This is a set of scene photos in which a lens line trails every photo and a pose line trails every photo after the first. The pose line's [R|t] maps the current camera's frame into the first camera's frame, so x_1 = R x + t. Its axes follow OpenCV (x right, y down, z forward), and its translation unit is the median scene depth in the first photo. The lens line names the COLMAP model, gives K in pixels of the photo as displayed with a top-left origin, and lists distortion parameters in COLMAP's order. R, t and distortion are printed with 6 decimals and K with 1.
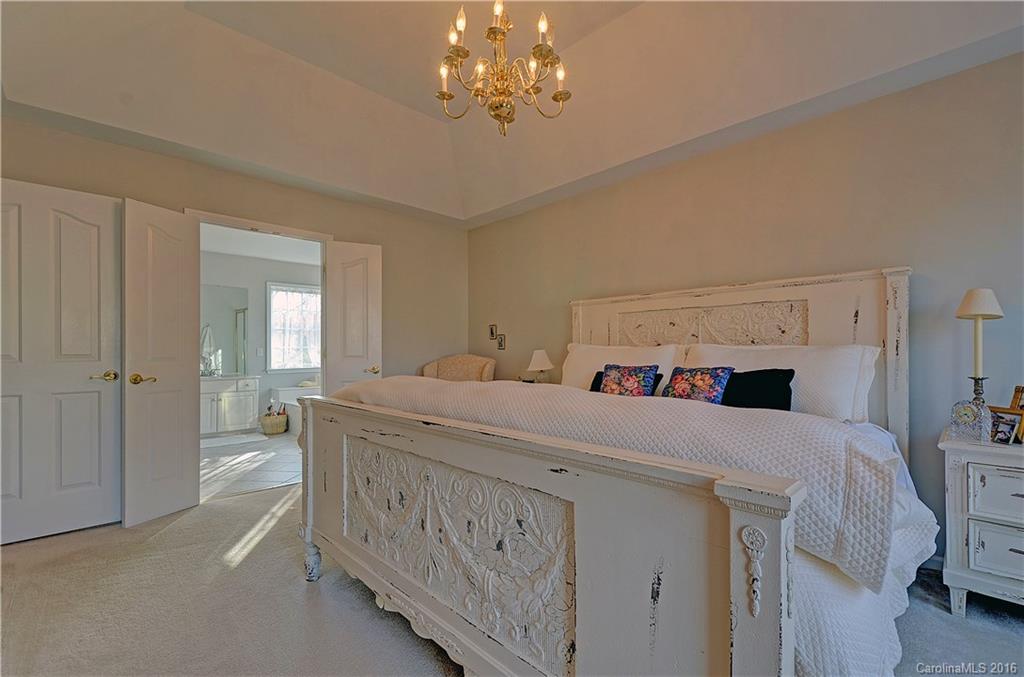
lens RADIAL K [[441.0, 0, 510.1], [0, 441.0, 350.4], [0, 0, 1]] dist [0.002344, -0.000207]
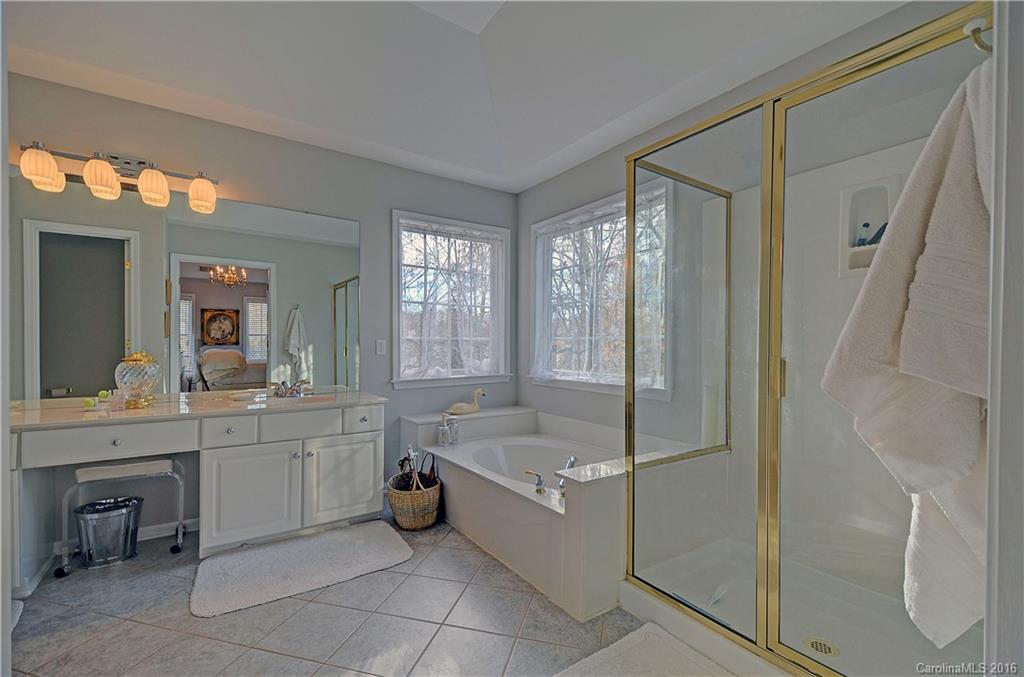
lens RADIAL K [[441.0, 0, 510.1], [0, 441.0, 350.4], [0, 0, 1]] dist [0.002344, -0.000207]
pose [[0.985882, 0.006097, -0.167333, -0.327459], [-0.004029, 0.999911, 0.012693, 0.000399], [0.167396, -0.011840, 0.985819, 0.510717]]
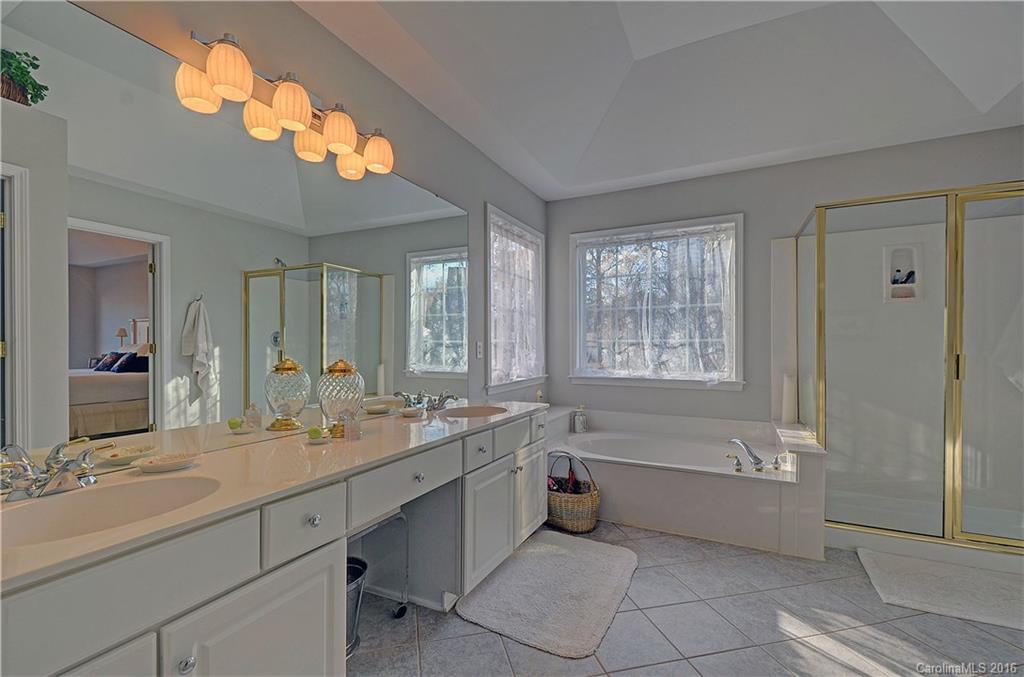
lens RADIAL K [[441.0, 0, 510.1], [0, 441.0, 350.4], [0, 0, 1]] dist [0.002344, -0.000207]
pose [[0.946430, -0.000715, 0.322907, -0.672252], [-0.001034, 0.999986, 0.005245, 0.001483], [-0.322906, -0.005298, 0.946416, 0.532007]]
